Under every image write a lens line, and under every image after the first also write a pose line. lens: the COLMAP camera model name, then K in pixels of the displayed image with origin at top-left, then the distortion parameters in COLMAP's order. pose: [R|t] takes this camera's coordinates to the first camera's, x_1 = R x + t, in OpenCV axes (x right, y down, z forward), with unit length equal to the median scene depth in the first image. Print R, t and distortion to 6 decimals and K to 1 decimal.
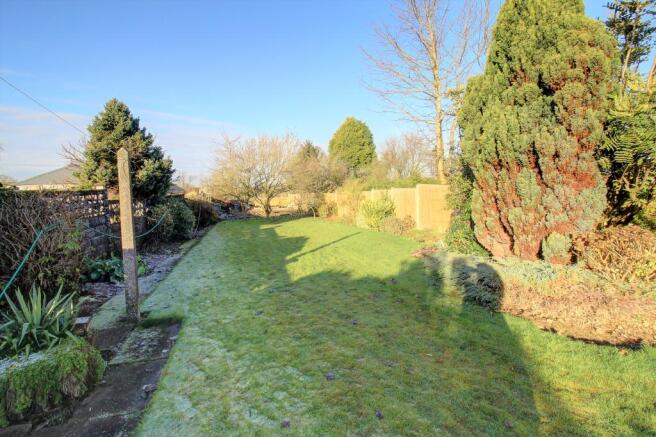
lens RADIAL K [[307.5, 0, 329.1], [0, 307.5, 210.8], [0, 0, 1]] dist [-0.005253, -0.001245]
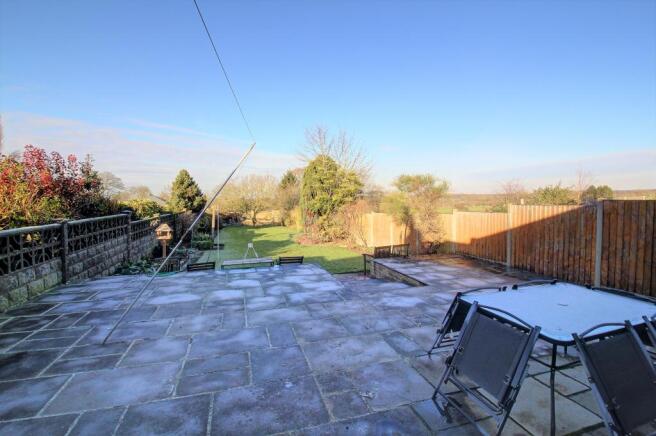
lens RADIAL K [[307.5, 0, 329.1], [0, 307.5, 210.3], [0, 0, 1]] dist [-0.005253, -0.001245]
pose [[0.999502, 0.027693, 0.015147, 0.168729], [-0.026916, 0.998422, -0.049279, 0.008913], [-0.016488, 0.048846, 0.998670, -0.615633]]
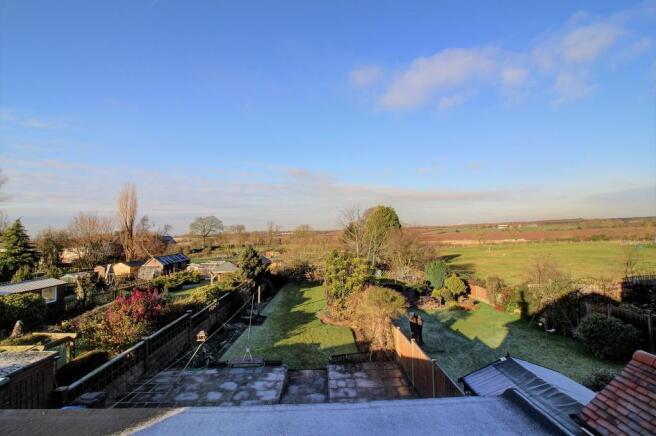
lens RADIAL K [[307.5, 0, 329.1], [0, 307.5, 210.3], [0, 0, 1]] dist [-0.005253, -0.001245]
pose [[0.967664, -0.004644, -0.252199, 0.372418], [-0.032205, 0.989374, -0.141783, -0.145844], [0.250178, 0.145320, 0.957232, -0.793290]]
